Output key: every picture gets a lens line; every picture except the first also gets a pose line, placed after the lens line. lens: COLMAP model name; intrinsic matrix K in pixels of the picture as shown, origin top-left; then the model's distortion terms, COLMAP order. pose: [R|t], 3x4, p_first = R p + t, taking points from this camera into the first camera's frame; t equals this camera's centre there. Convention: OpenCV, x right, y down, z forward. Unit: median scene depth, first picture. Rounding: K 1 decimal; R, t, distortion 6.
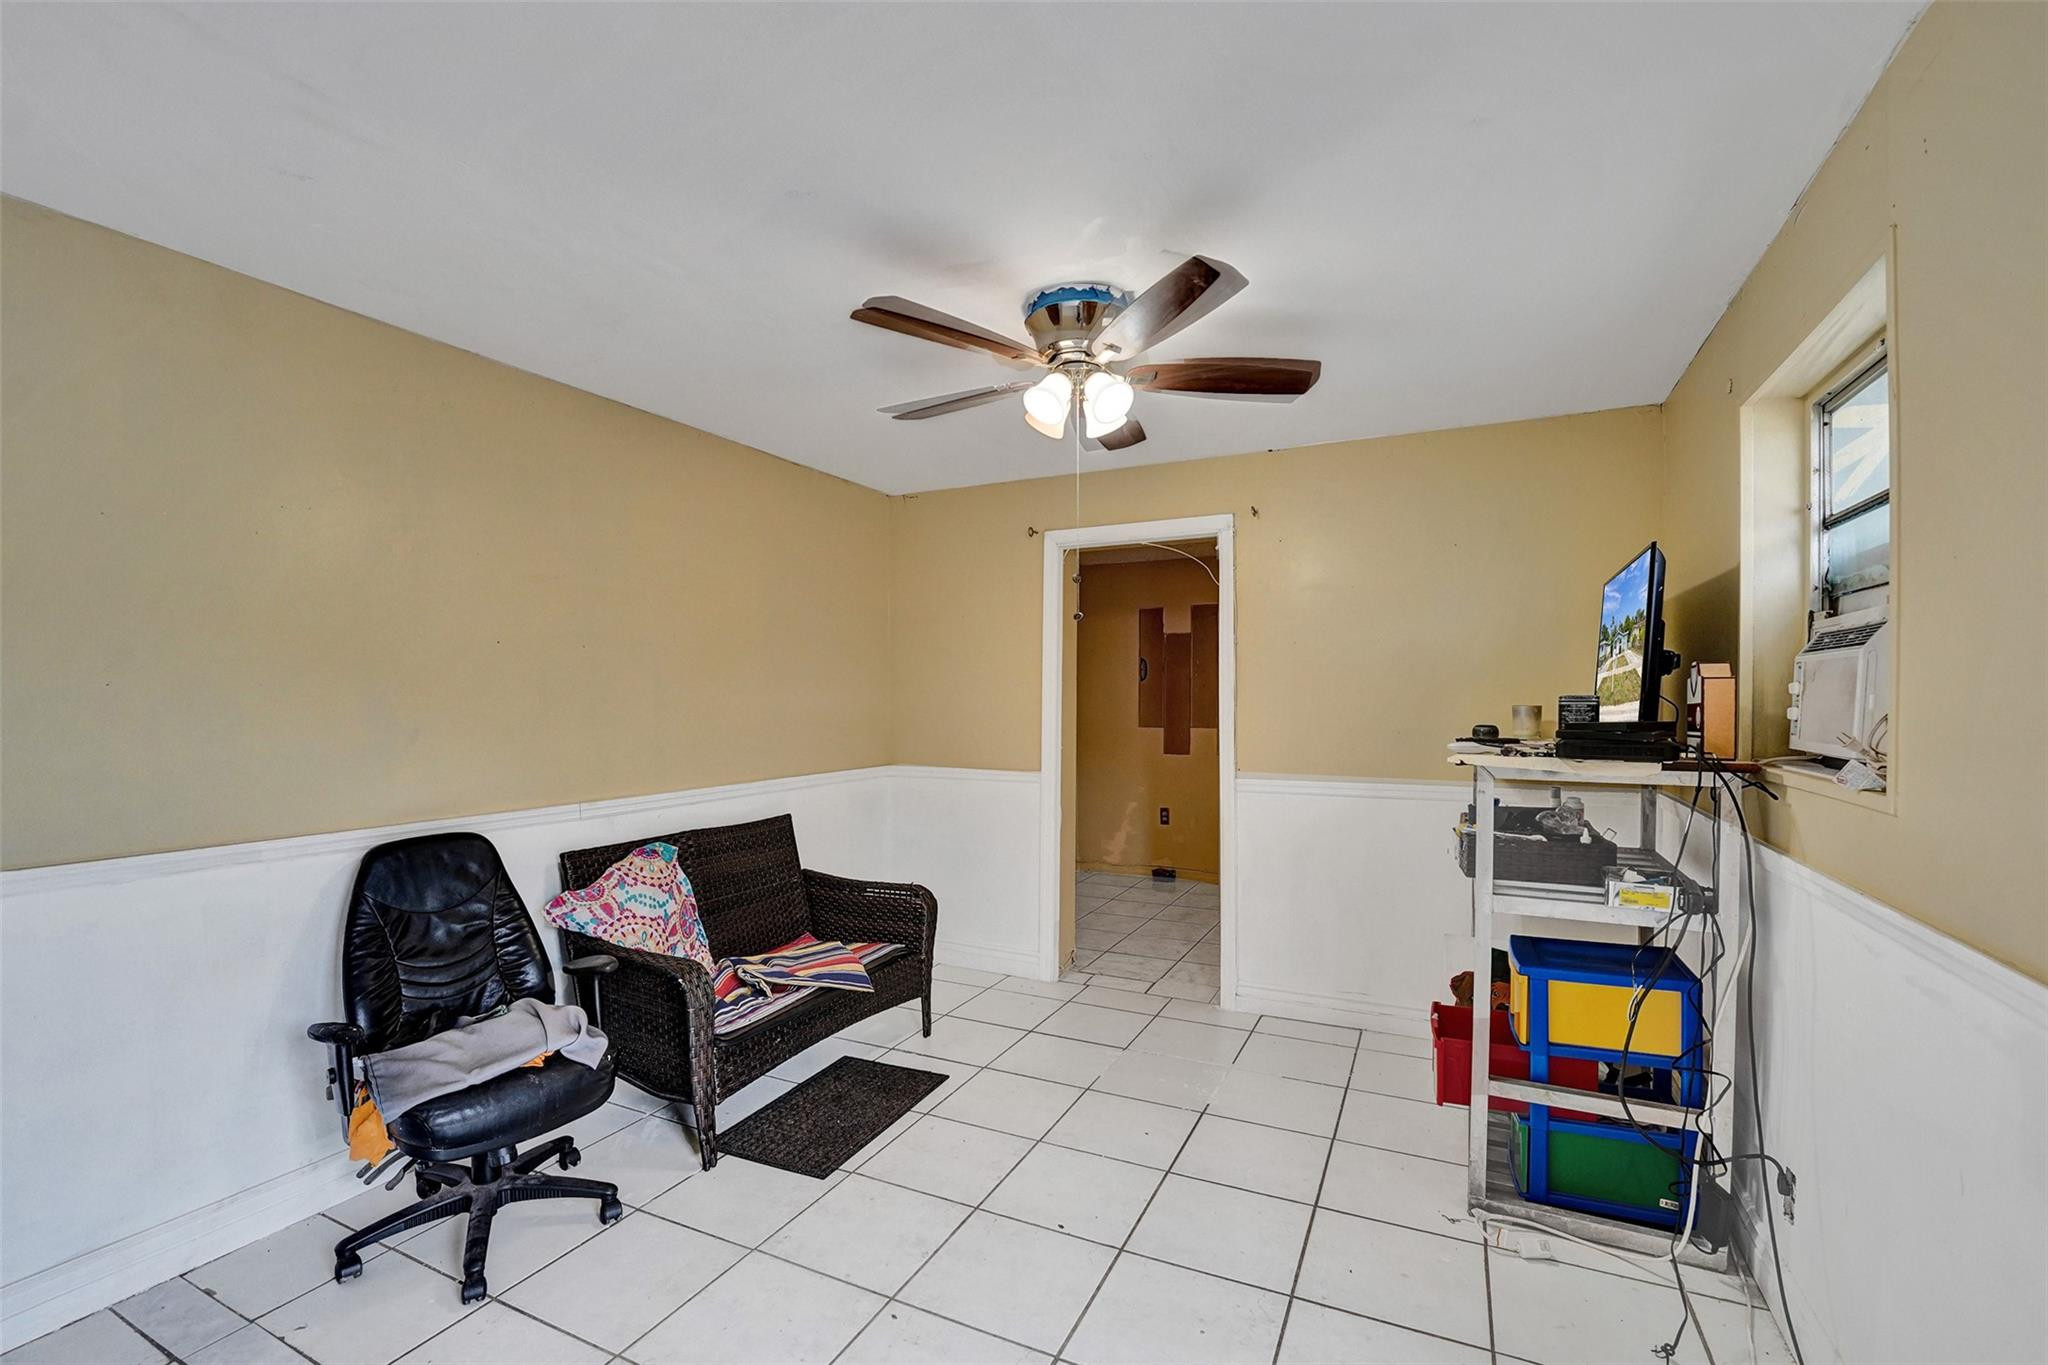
lens RADIAL K [[886.2, 0, 1017.6], [0, 886.2, 681.0], [0, 0, 1]] dist [-0.018389, -0.000196]
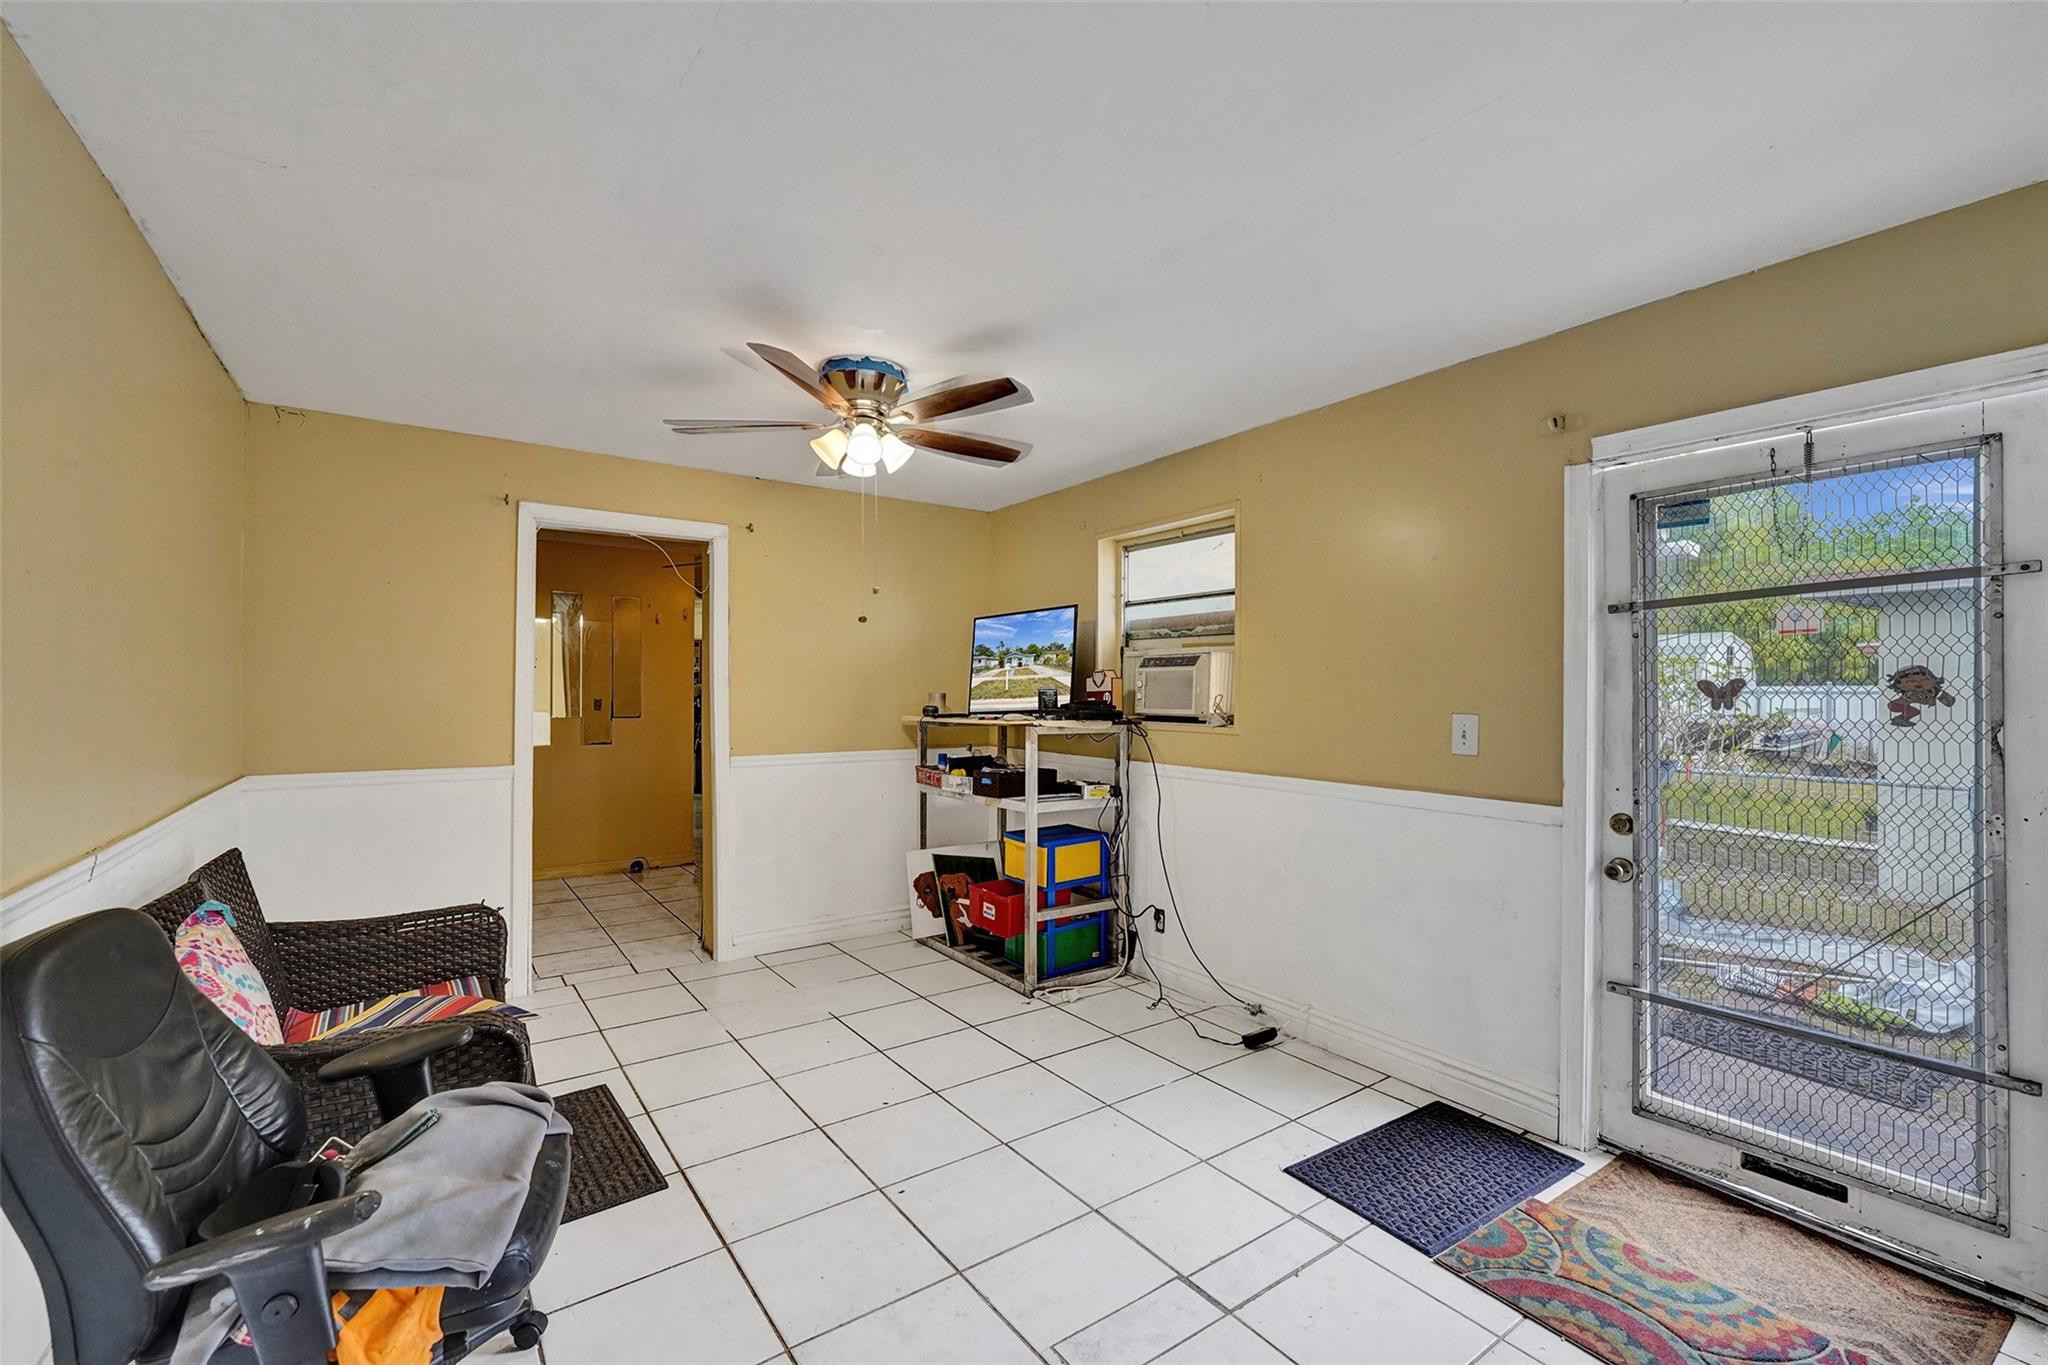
lens RADIAL K [[853.9, 0, 1015.3], [0, 853.9, 669.7], [0, 0, 1]] dist [-0.011198, -0.000191]
pose [[0.475337, 0.026394, 0.879408, -0.889758], [-0.021080, 0.999605, -0.018607, 0.015468], [-0.879551, -0.009694, 0.475705, 0.244285]]
